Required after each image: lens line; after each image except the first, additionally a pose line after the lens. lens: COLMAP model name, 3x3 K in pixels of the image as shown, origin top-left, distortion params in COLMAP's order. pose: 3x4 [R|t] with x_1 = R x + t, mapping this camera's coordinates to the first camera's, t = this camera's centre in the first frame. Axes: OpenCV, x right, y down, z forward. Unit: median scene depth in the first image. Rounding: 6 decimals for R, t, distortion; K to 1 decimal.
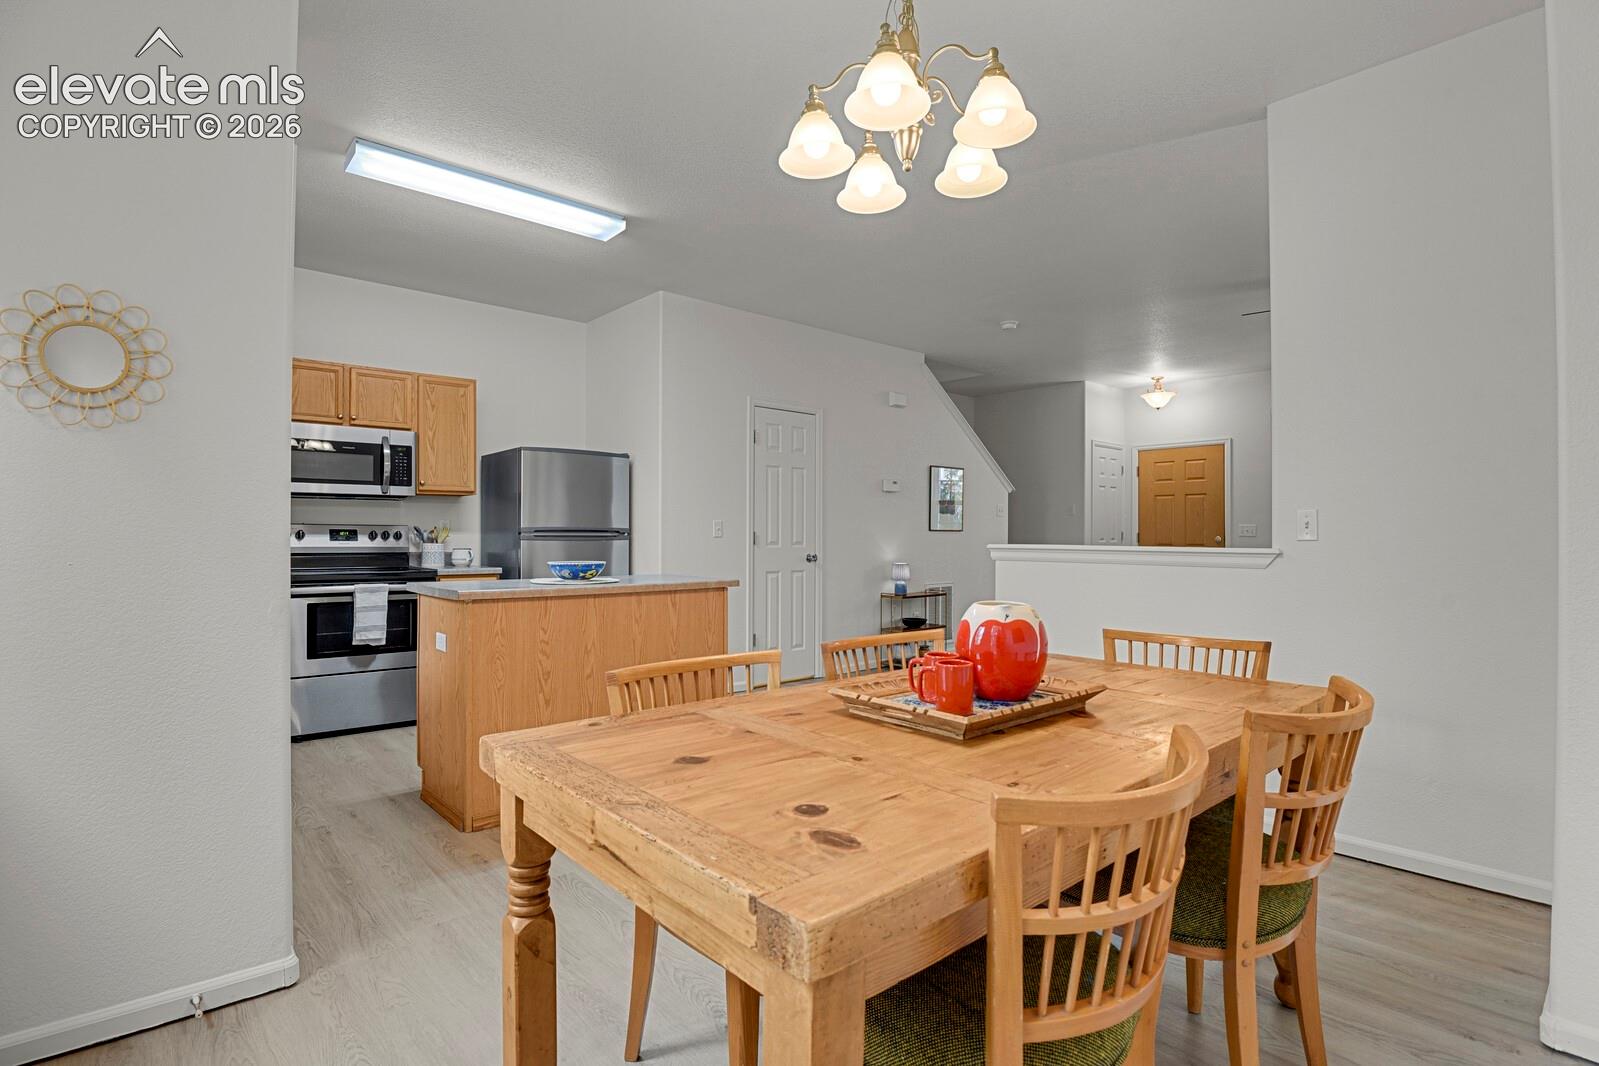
lens RADIAL K [[779.1, 0, 810.2], [0, 779.1, 530.6], [0, 0, 1]] dist [-0.022687, -0.005868]
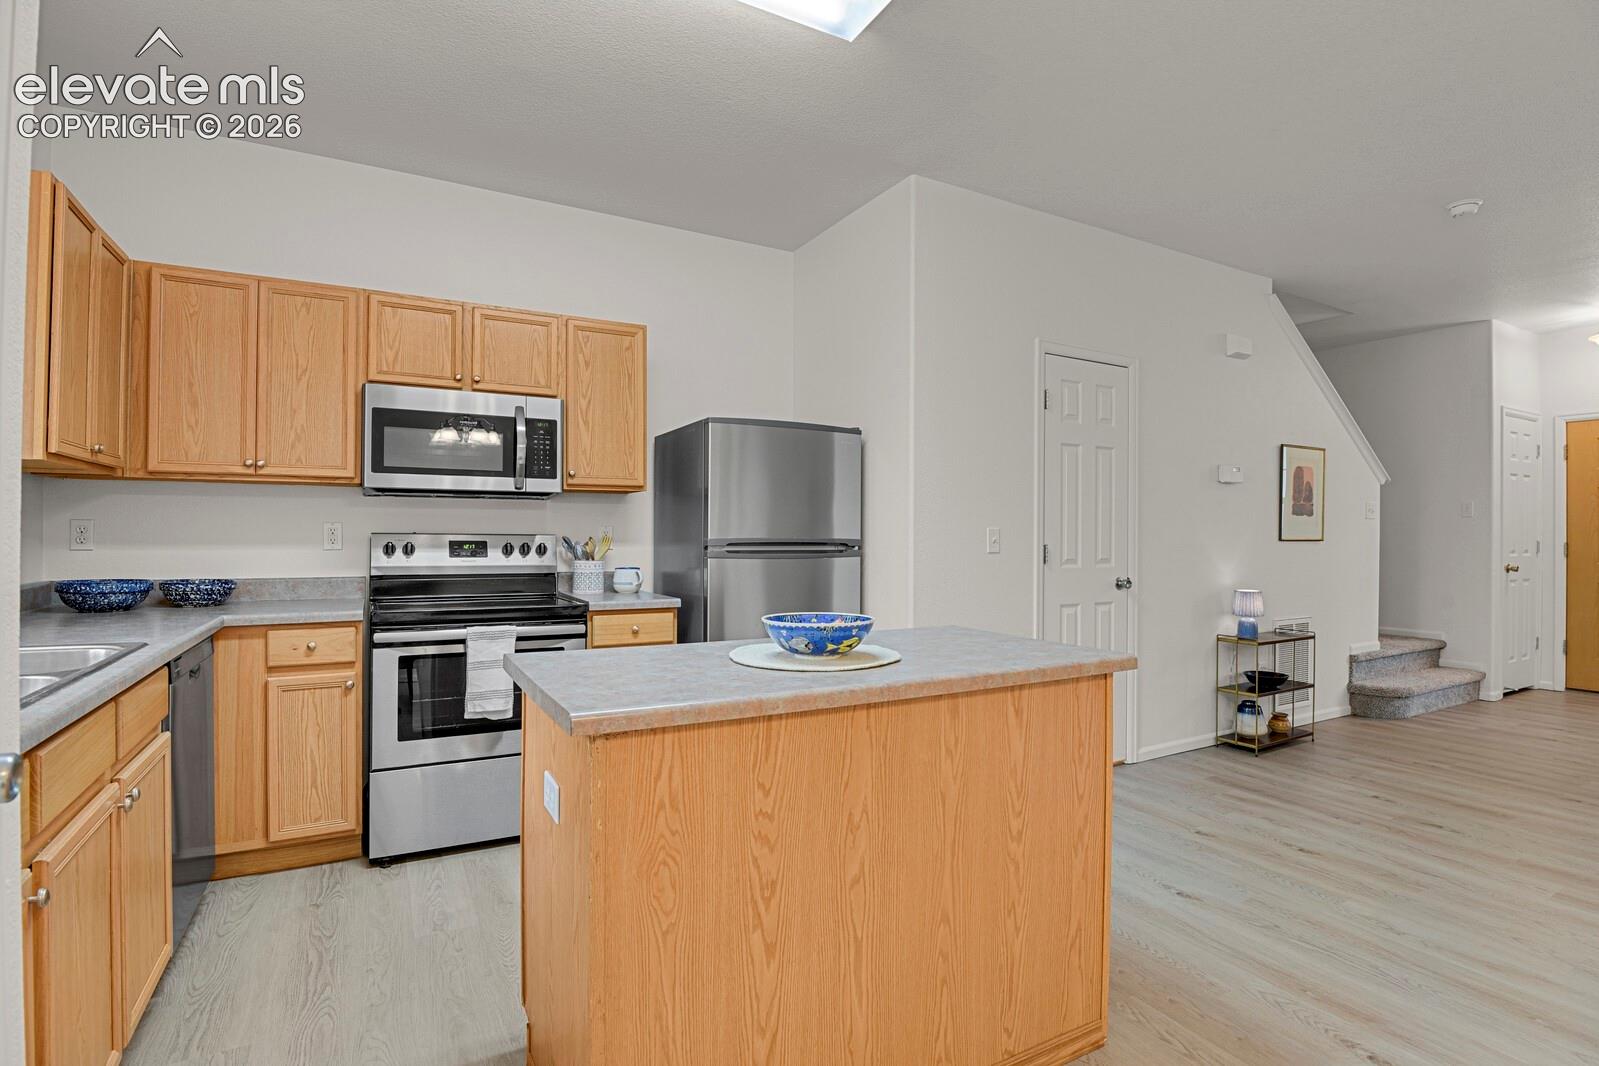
lens RADIAL K [[779.1, 0, 810.2], [0, 779.1, 530.6], [0, 0, 1]] dist [-0.022687, -0.005868]
pose [[0.975848, 0.001921, -0.218442, -0.141458], [-0.001964, 0.999998, 0.000018, -0.011405], [0.218442, 0.000411, 0.975850, 0.368460]]
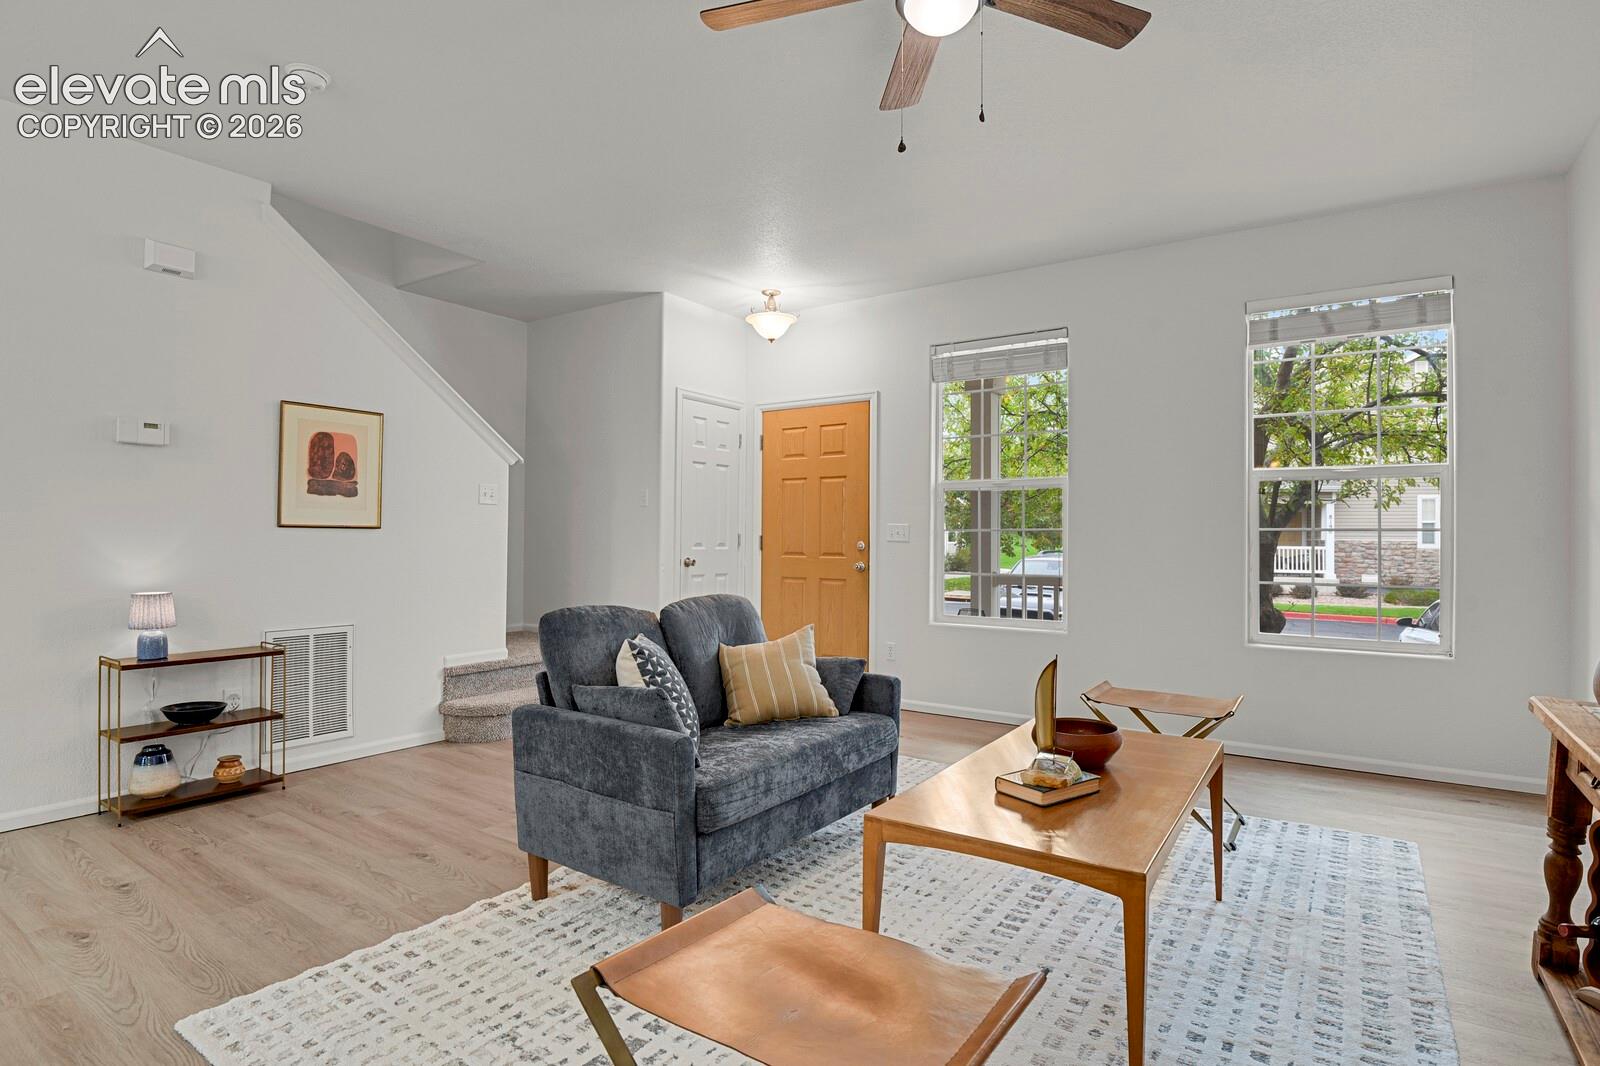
lens RADIAL K [[807.4, 0, 809.3], [0, 807.4, 534.0], [0, 0, 1]] dist [-0.027186, -0.001863]
pose [[0.970422, 0.007174, 0.241310, 0.528666], [-0.006620, 0.999973, -0.003106, 0.005689], [-0.241326, 0.001416, 0.970443, 0.577672]]
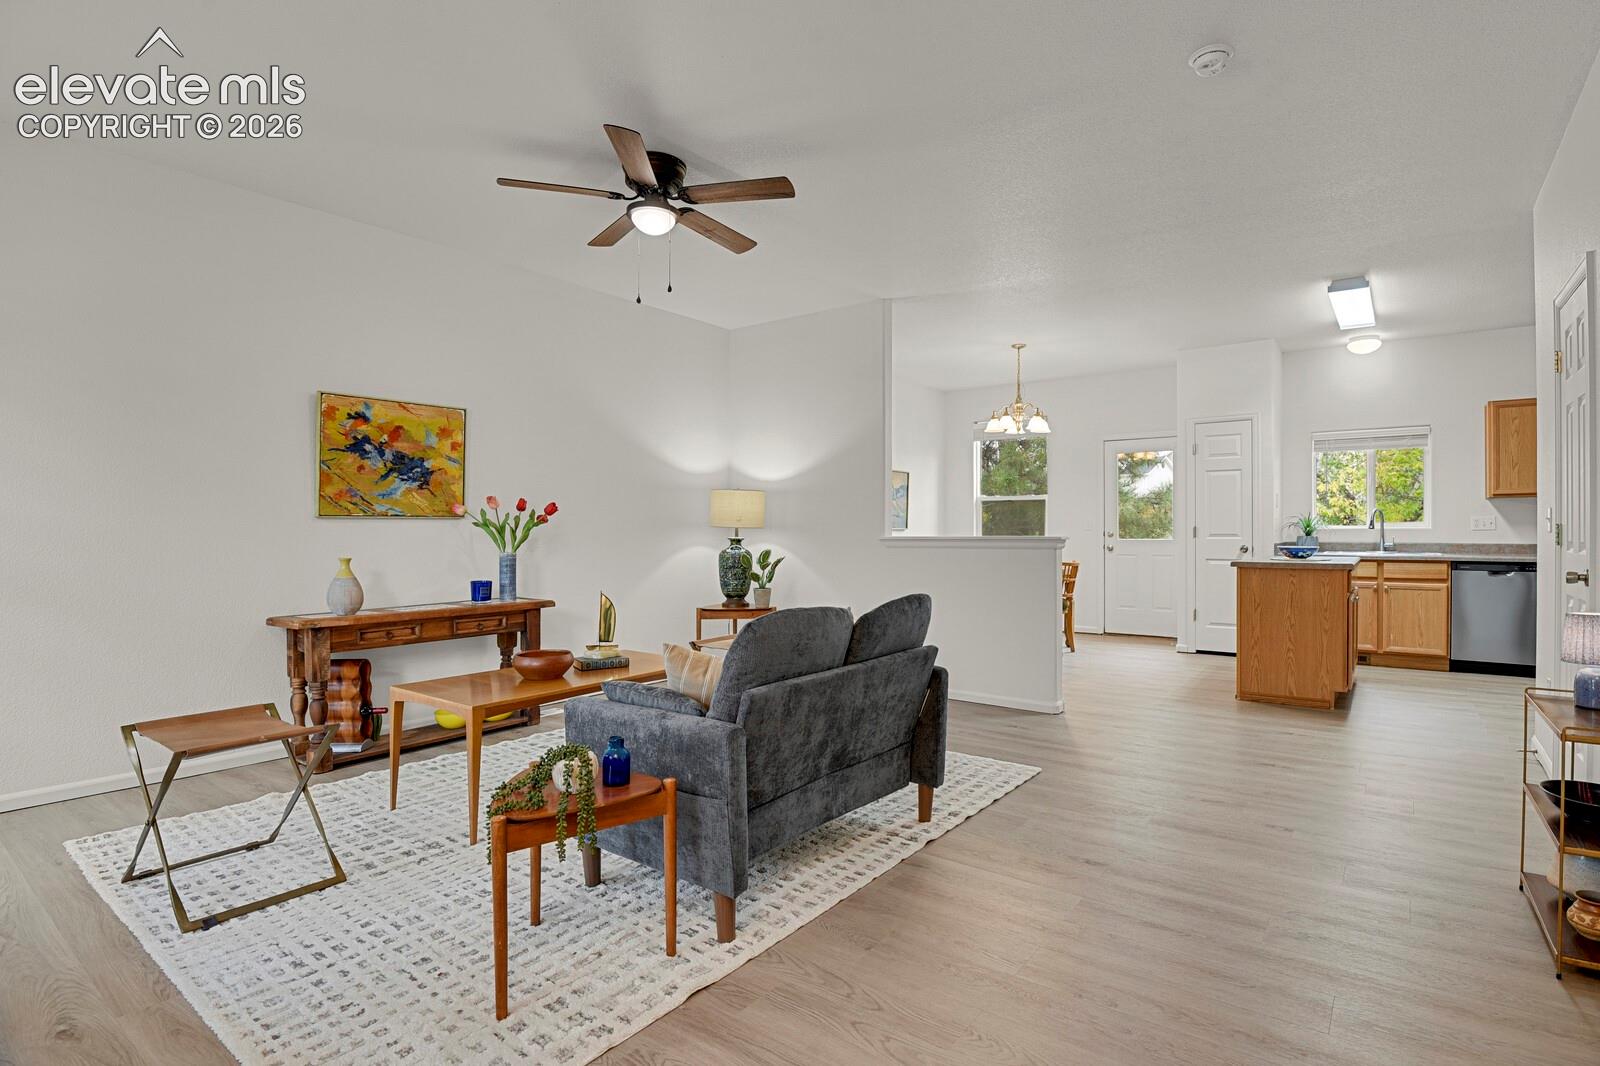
lens RADIAL K [[793.7, 0, 811.1], [0, 793.7, 532.4], [0, 0, 1]] dist [-0.023549, -0.004859]
pose [[-0.980872, 0.000067, -0.194654, 0.694930], [0.000391, 0.999999, -0.001628, 0.010029], [0.194654, -0.001673, -0.980871, 1.700832]]
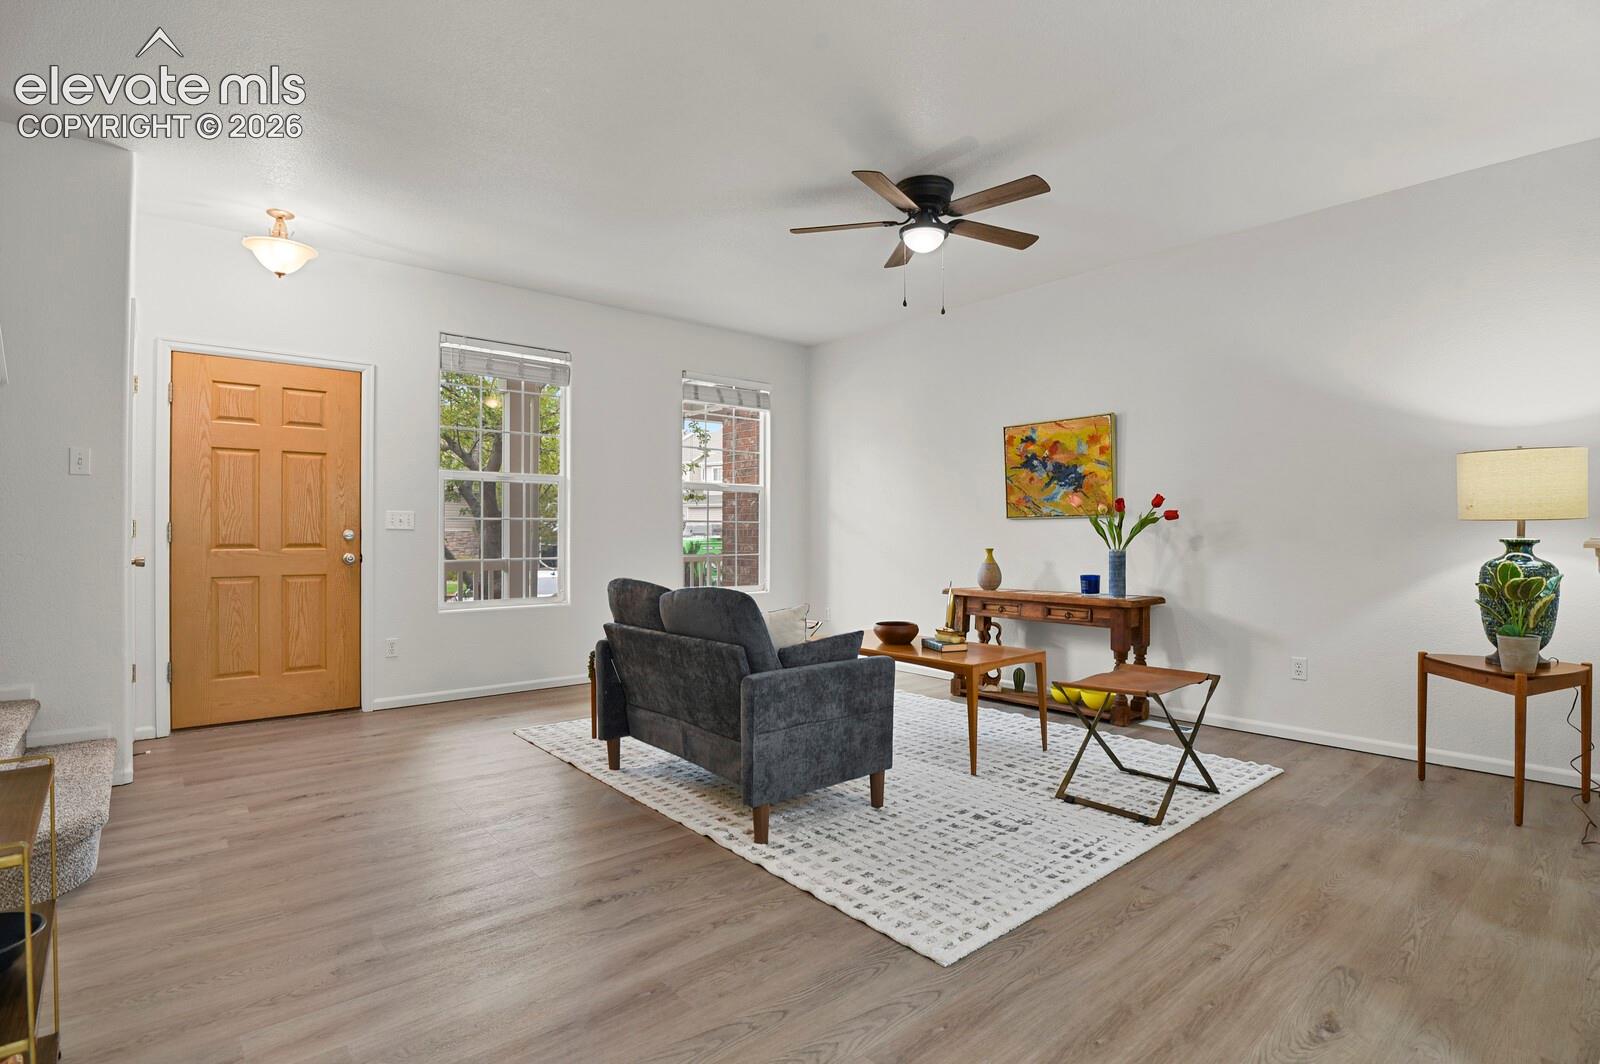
lens RADIAL K [[779.6, 0, 810.7], [0, 779.6, 529.6], [0, 0, 1]] dist [-0.022687, -0.005868]
pose [[0.017306, 0.003334, 0.999845, -0.067931], [-0.003730, 0.999988, -0.003270, 0.012996], [-0.999843, -0.003673, 0.017319, 1.066040]]
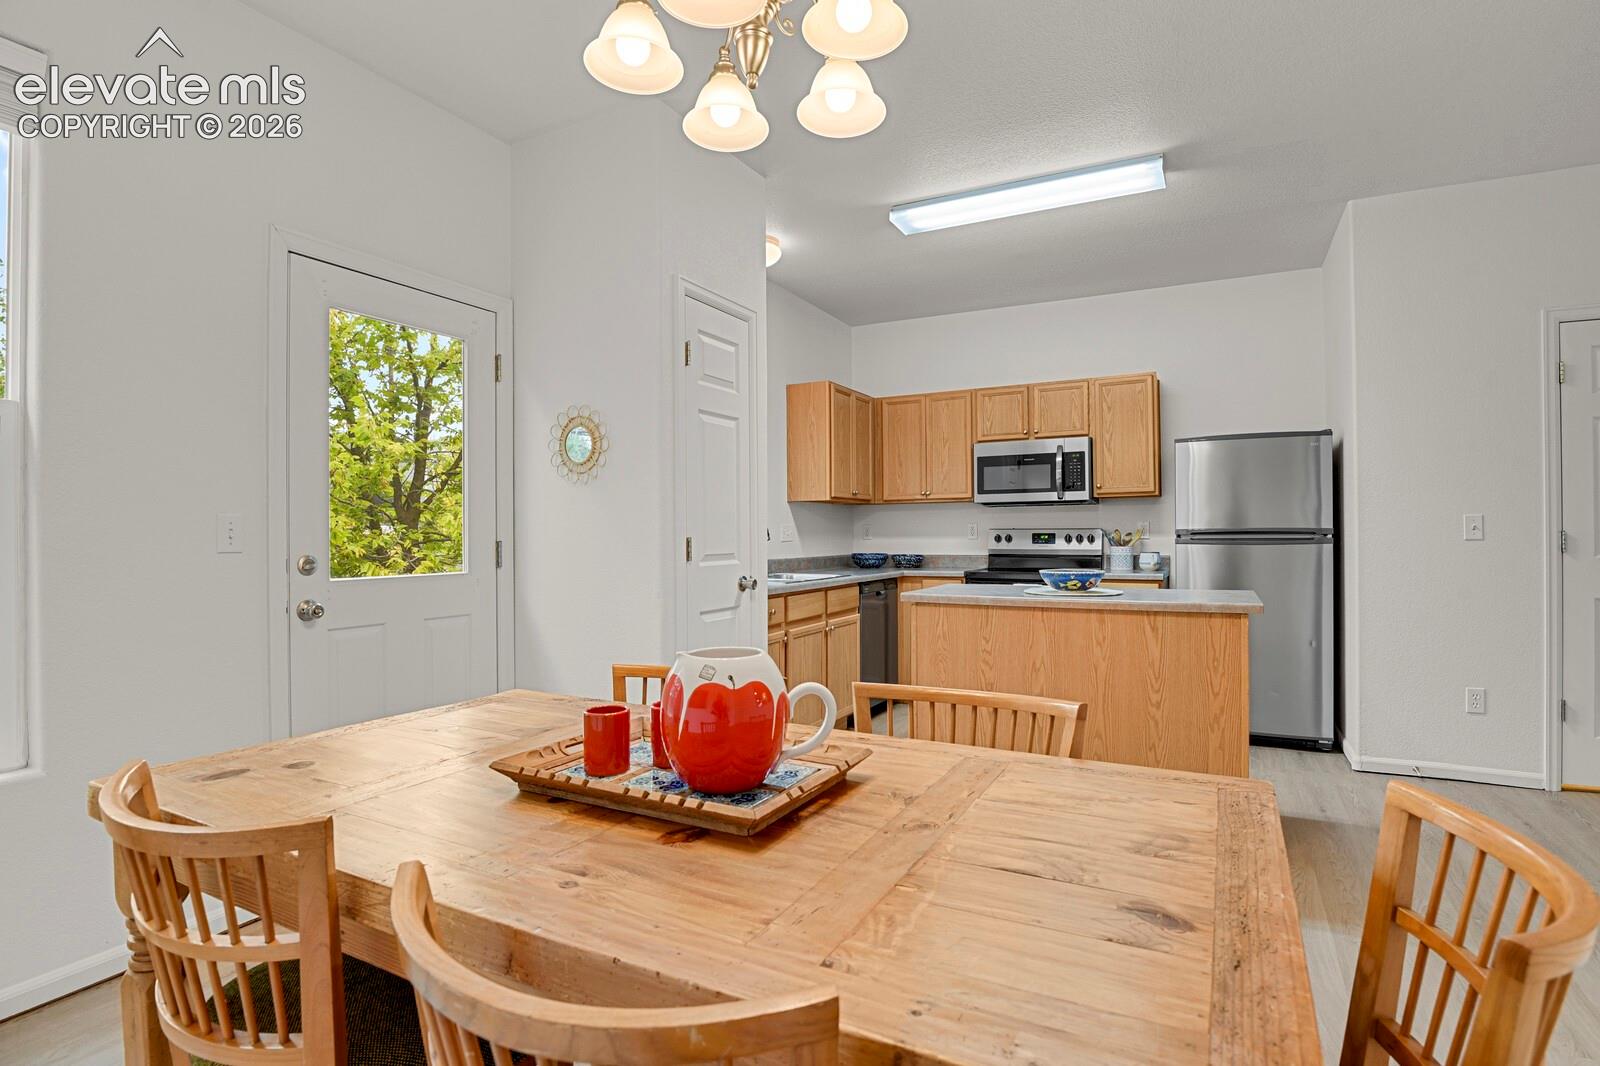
lens RADIAL K [[793.7, 0, 811.1], [0, 793.7, 532.4], [0, 0, 1]] dist [-0.023549, -0.004859]
pose [[0.355713, -0.007626, -0.934564, 0.324748], [0.013524, 0.999904, -0.003012, -0.003749], [0.934497, -0.011568, 0.355782, 0.283780]]
